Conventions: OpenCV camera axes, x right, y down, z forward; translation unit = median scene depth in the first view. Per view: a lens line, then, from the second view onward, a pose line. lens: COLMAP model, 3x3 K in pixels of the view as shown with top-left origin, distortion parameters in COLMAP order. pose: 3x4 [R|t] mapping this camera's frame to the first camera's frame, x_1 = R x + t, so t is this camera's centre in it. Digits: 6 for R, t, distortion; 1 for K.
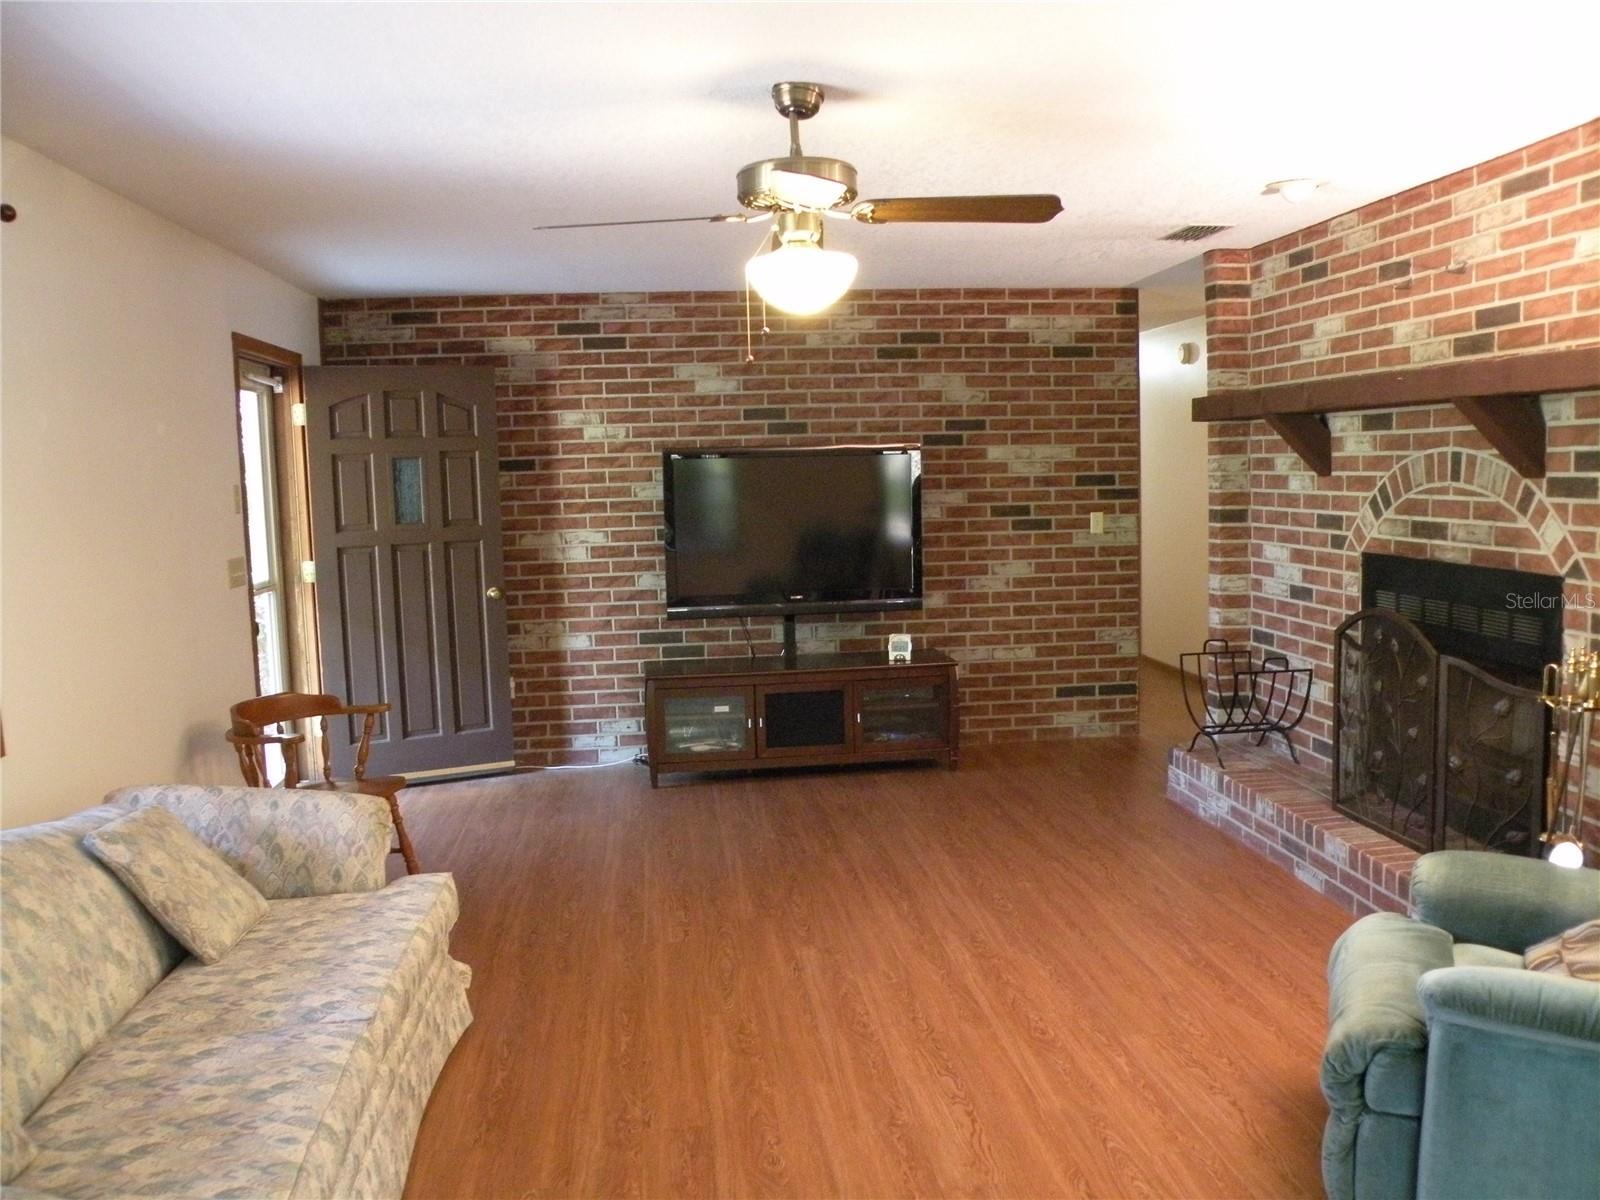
lens RADIAL K [[1329.3, 0, 802.6], [0, 1329.3, 607.5], [0, 0, 1]] dist [-0.138759, 0.156812]
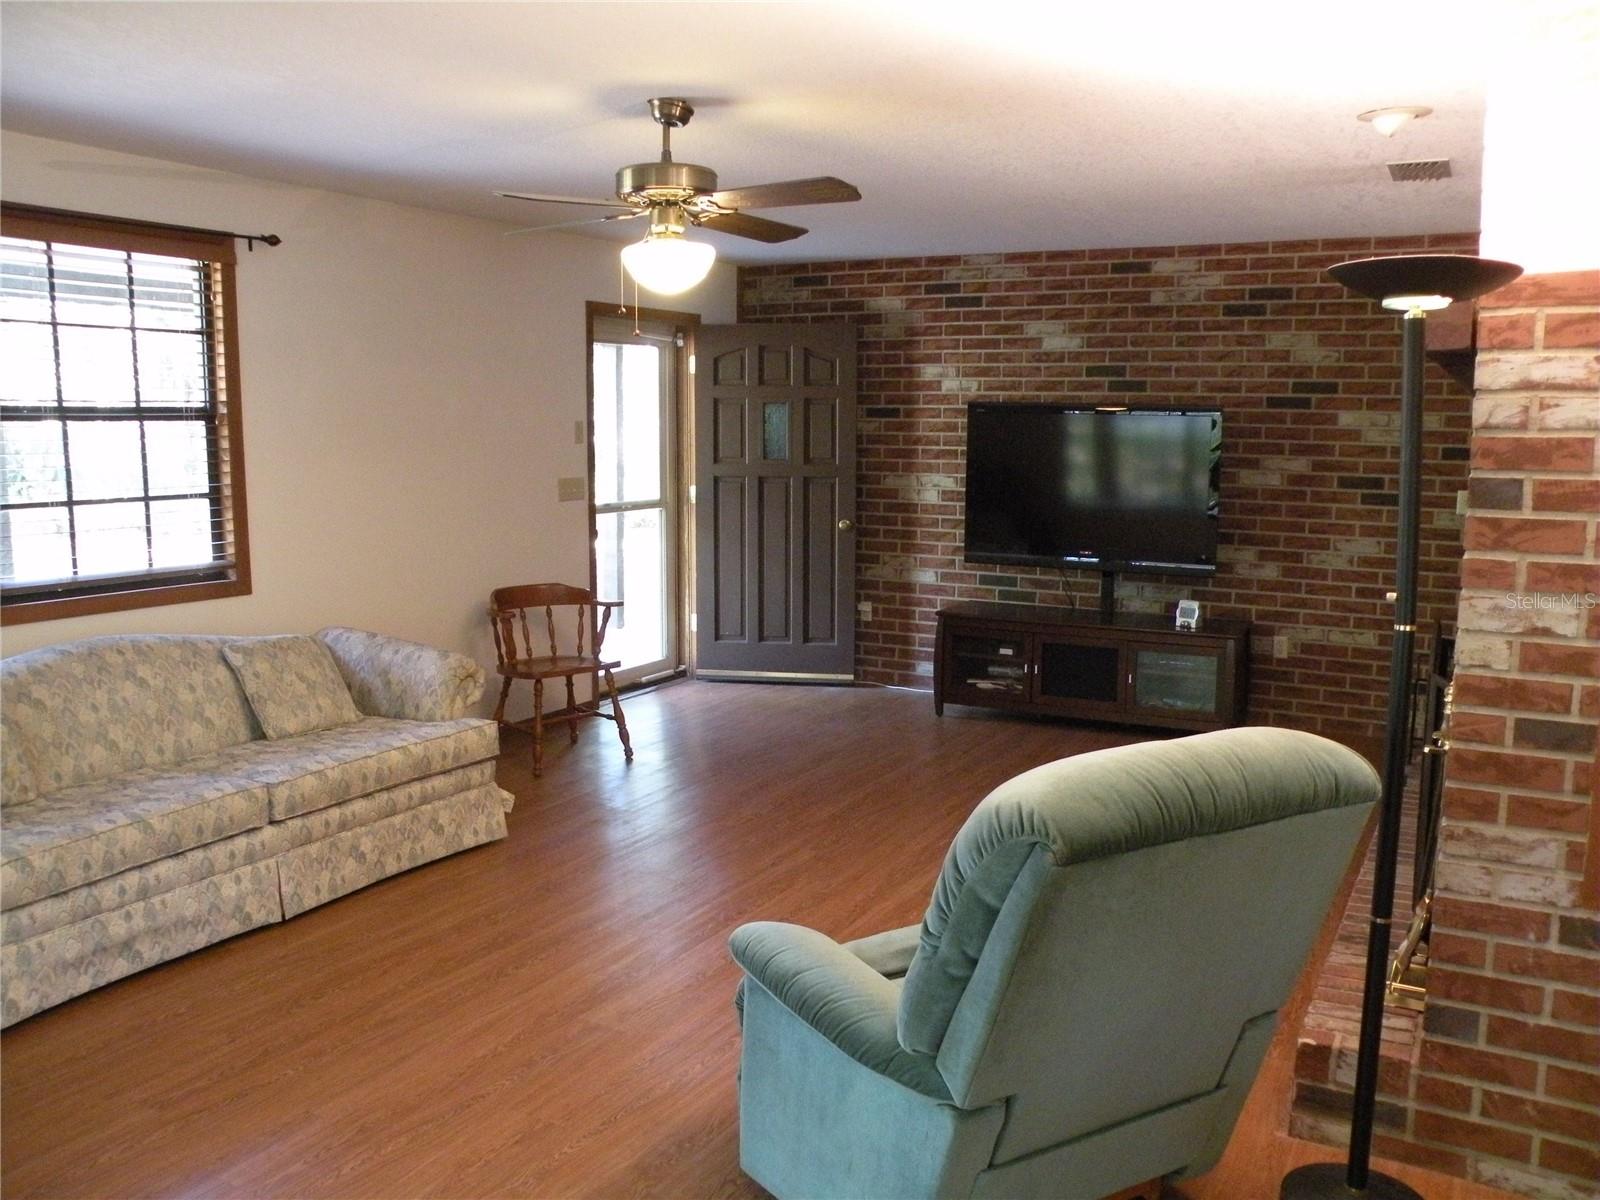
lens RADIAL K [[1316.4, 0, 796.2], [0, 1316.4, 613.1], [0, 0, 1]] dist [-0.149002, 0.152539]
pose [[0.815341, 0.115746, -0.567293, 0.365792], [-0.088318, 0.993211, 0.075712, -0.016948], [0.572205, -0.011629, 0.820028, 0.048176]]
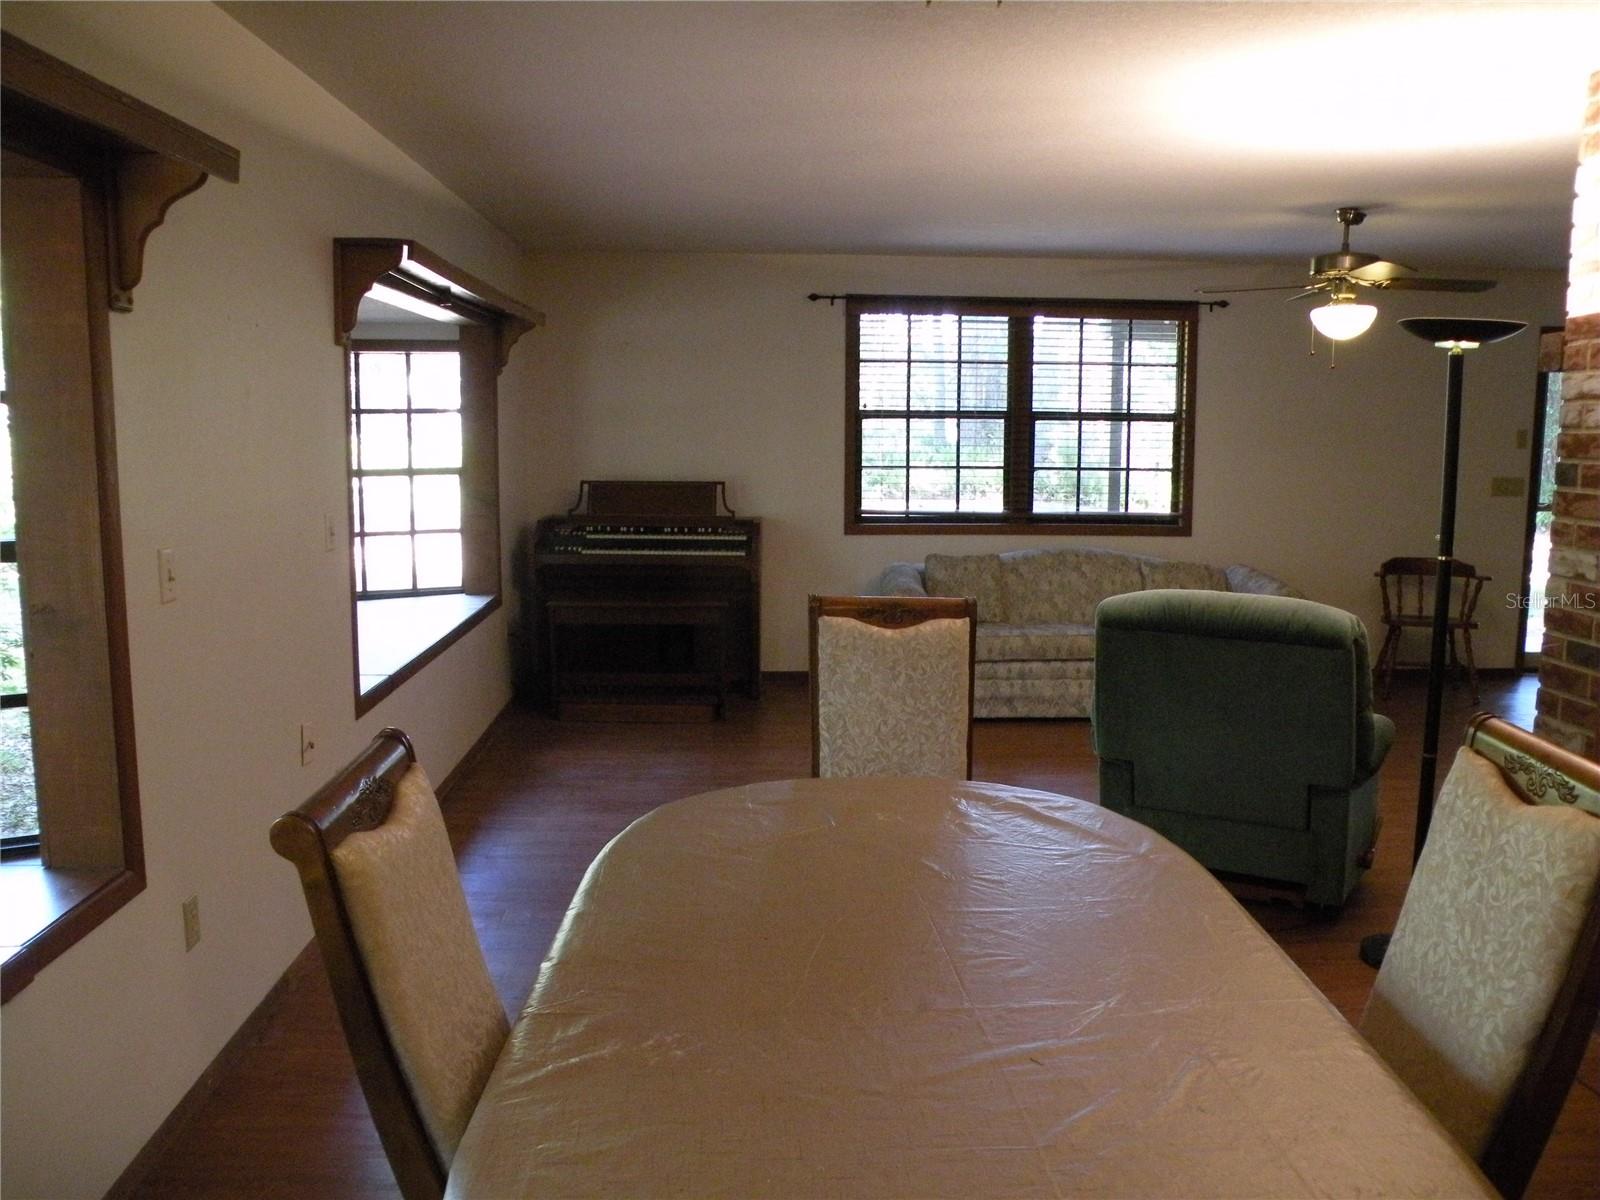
lens RADIAL K [[1316.4, 0, 796.2], [0, 1316.4, 613.1], [0, 0, 1]] dist [-0.149002, 0.152539]
pose [[-0.060680, 0.172838, -0.983079, 0.820984], [-0.107009, 0.978092, 0.178566, -0.043464], [0.992405, 0.116034, -0.040856, 0.182181]]
